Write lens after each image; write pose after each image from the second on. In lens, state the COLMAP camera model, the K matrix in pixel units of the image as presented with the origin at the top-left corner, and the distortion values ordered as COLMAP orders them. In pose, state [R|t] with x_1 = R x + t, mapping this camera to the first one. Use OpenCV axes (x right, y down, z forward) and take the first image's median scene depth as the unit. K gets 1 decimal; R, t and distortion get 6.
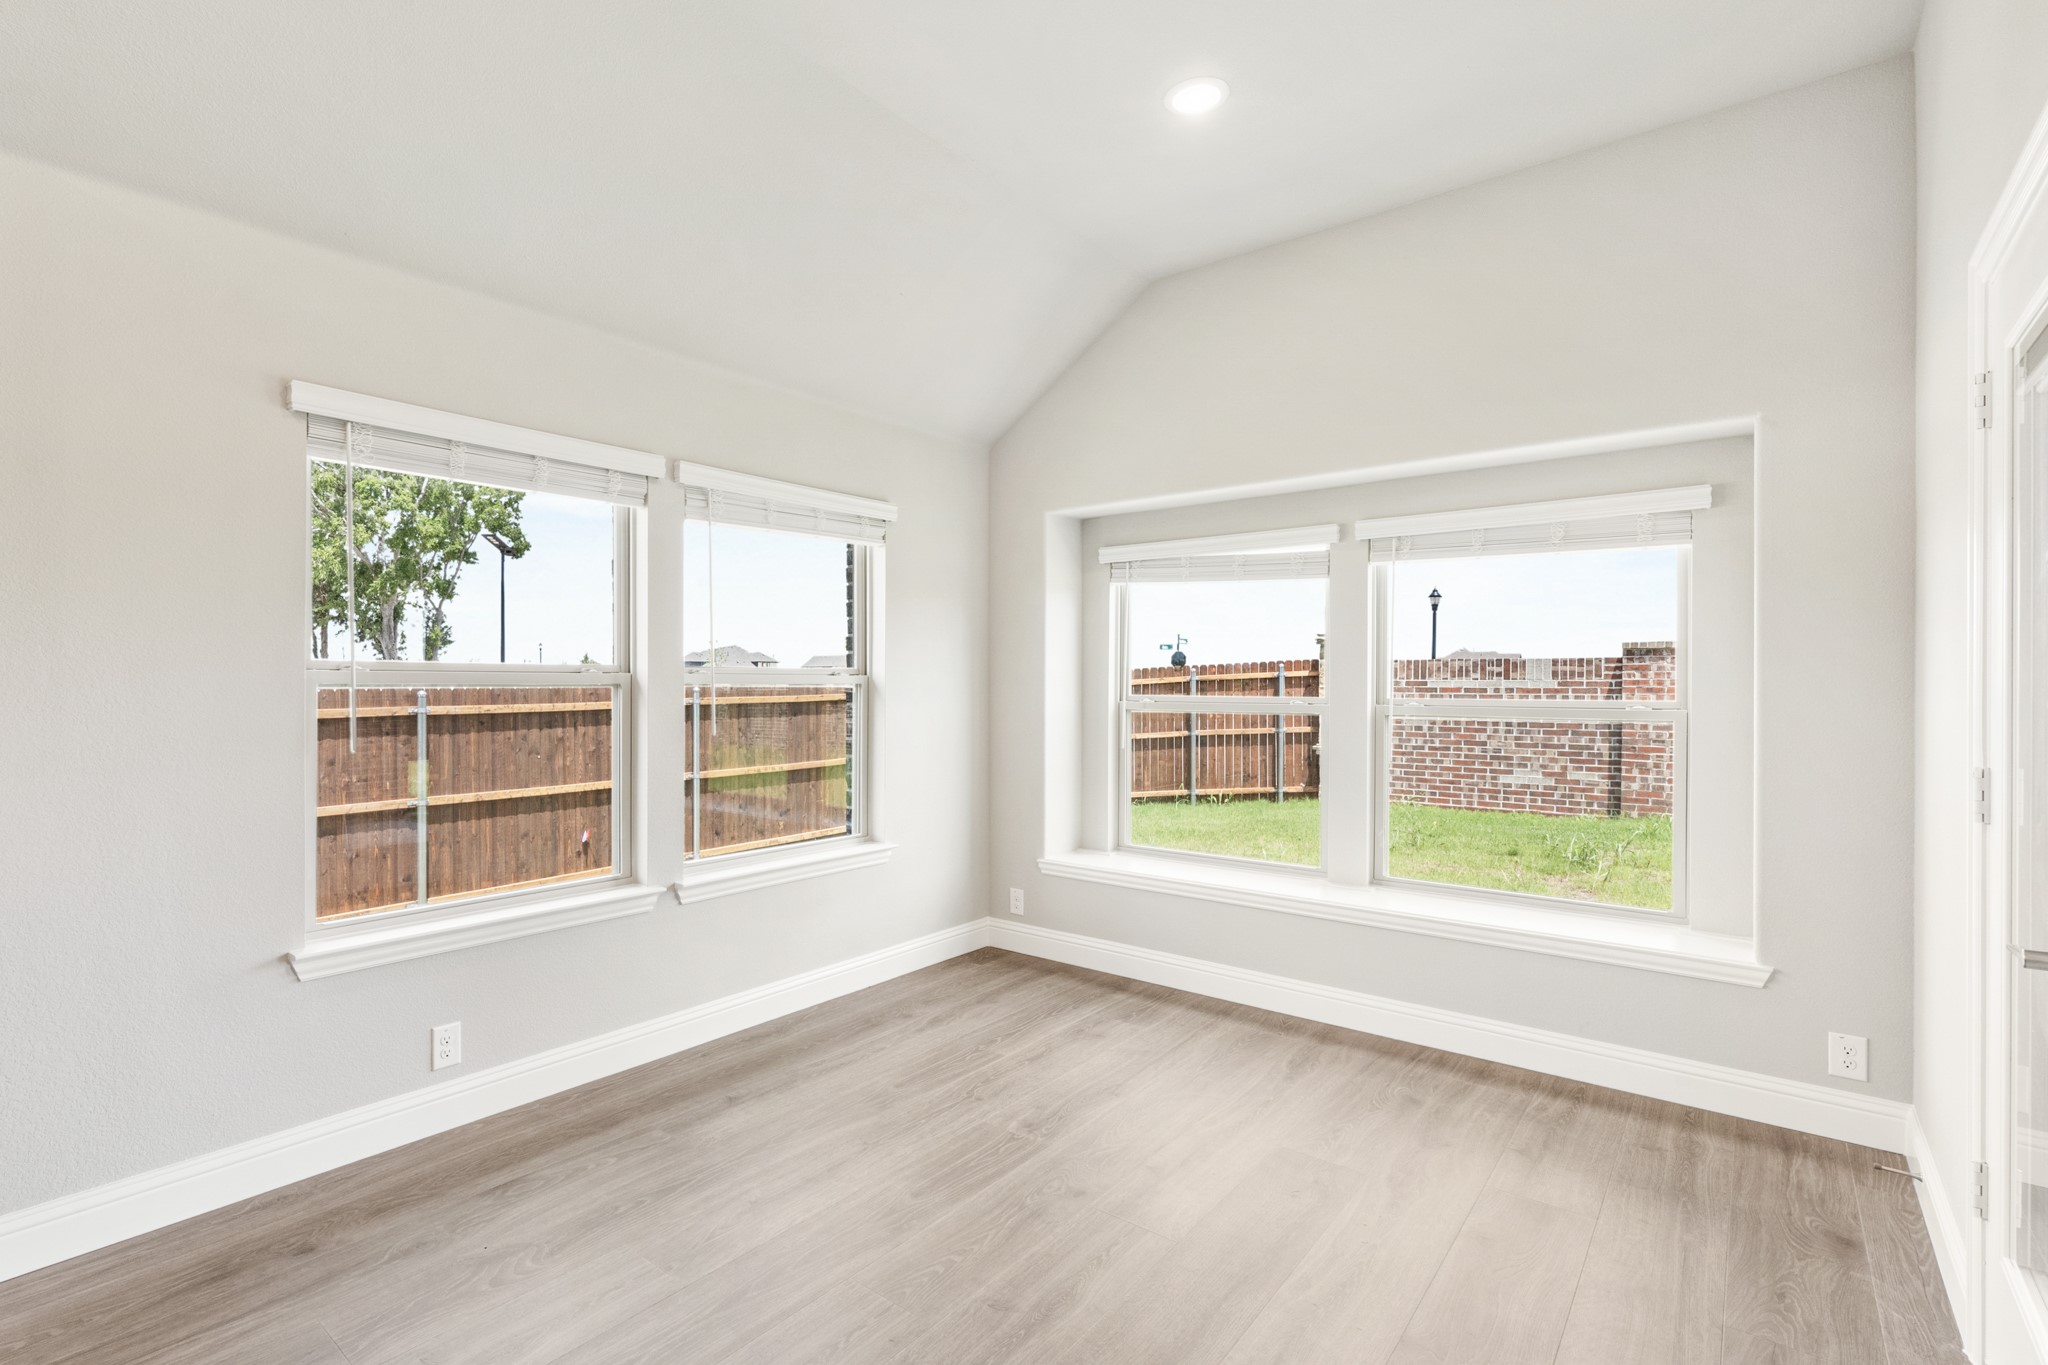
lens RADIAL K [[957.1, 0, 926.2], [0, 957.1, 686.0], [0, 0, 1]] dist [-0.000417, 0.000105]
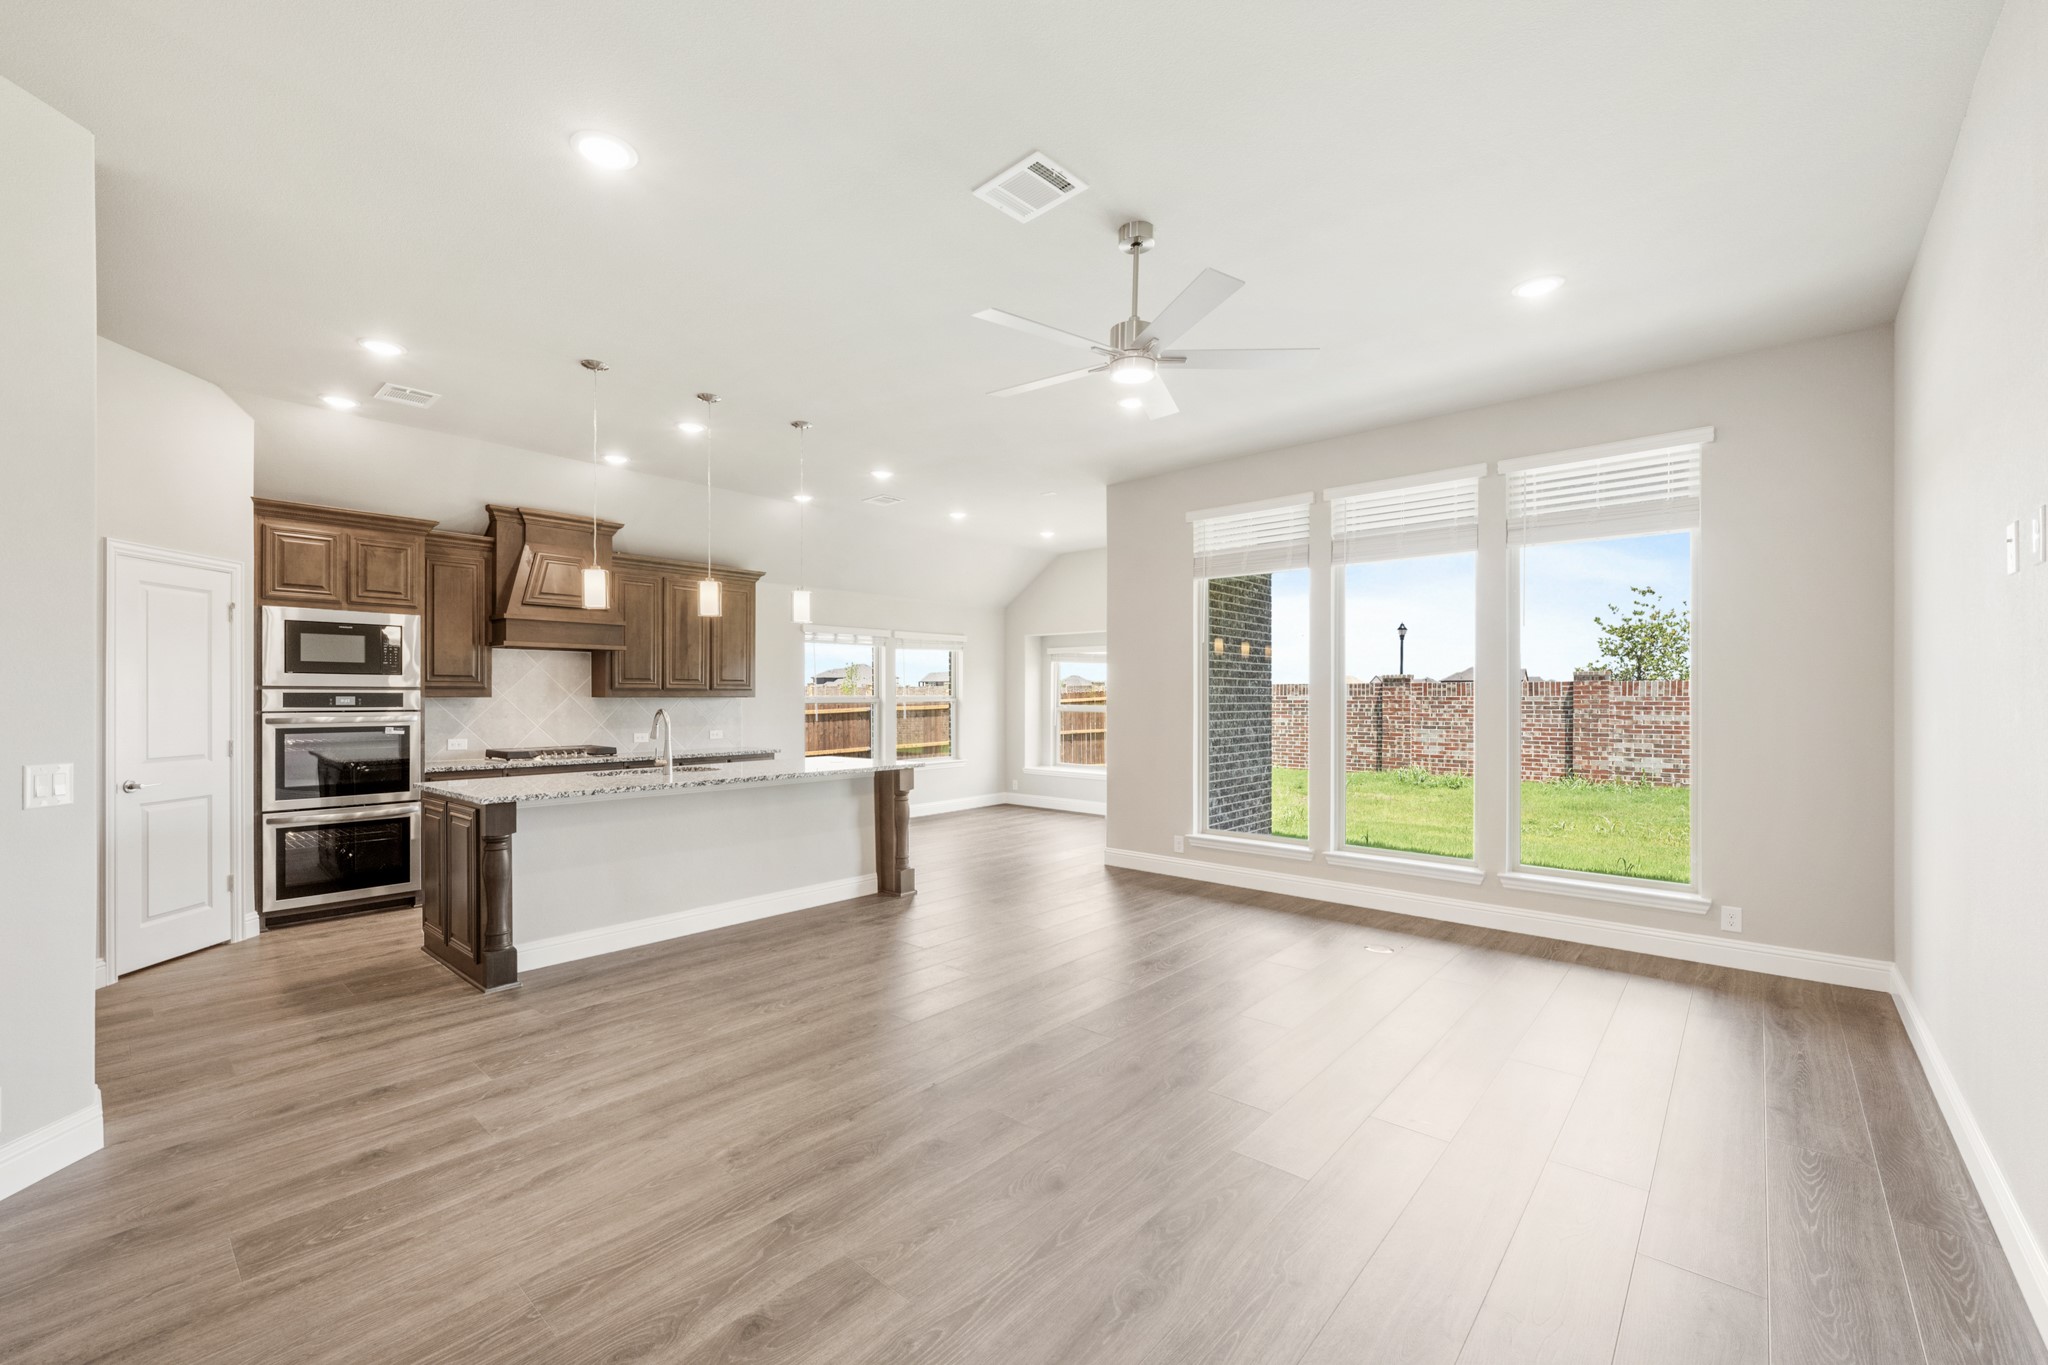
lens RADIAL K [[834.0, 0, 1012.3], [0, 834.0, 686.7], [0, 0, 1]] dist [-0.000567, 0.000221]
pose [[0.999853, -0.003114, -0.016870, 0.075465], [0.002902, 0.999917, -0.012545, -0.007553], [0.016907, 0.012495, 0.999779, -0.755696]]
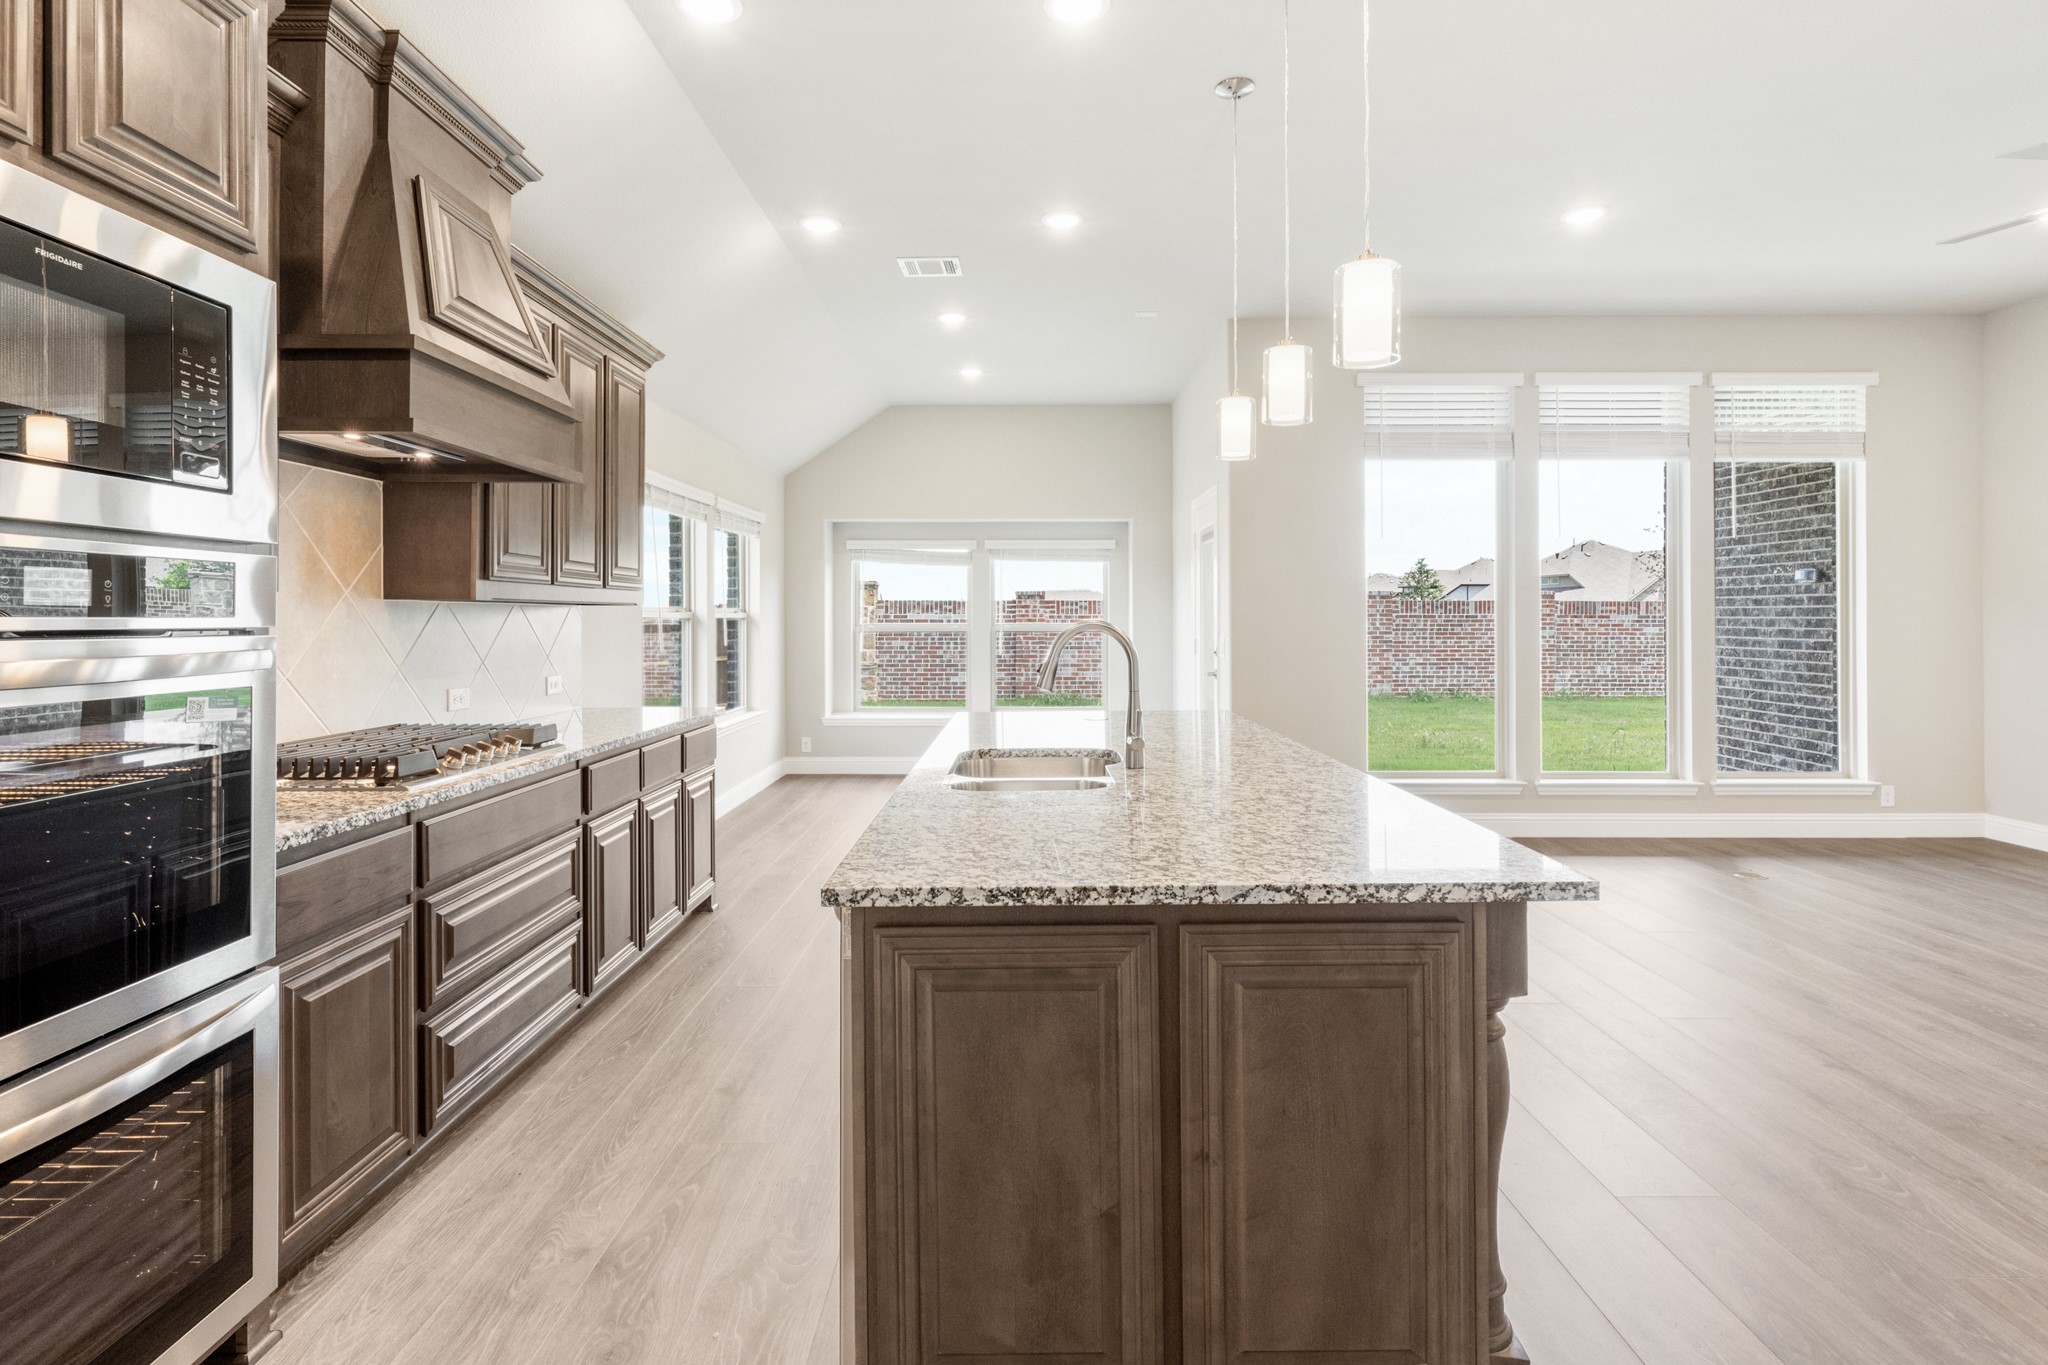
lens RADIAL K [[974.9, 0, 1016.3], [0, 974.9, 612.6], [0, 0, 1]] dist [0.001813, 0.000375]
pose [[0.762336, 0.000473, 0.647181, -0.449353], [0.003914, 0.999978, -0.005341, -0.000105], [-0.647170, 0.006605, 0.762317, -0.343861]]
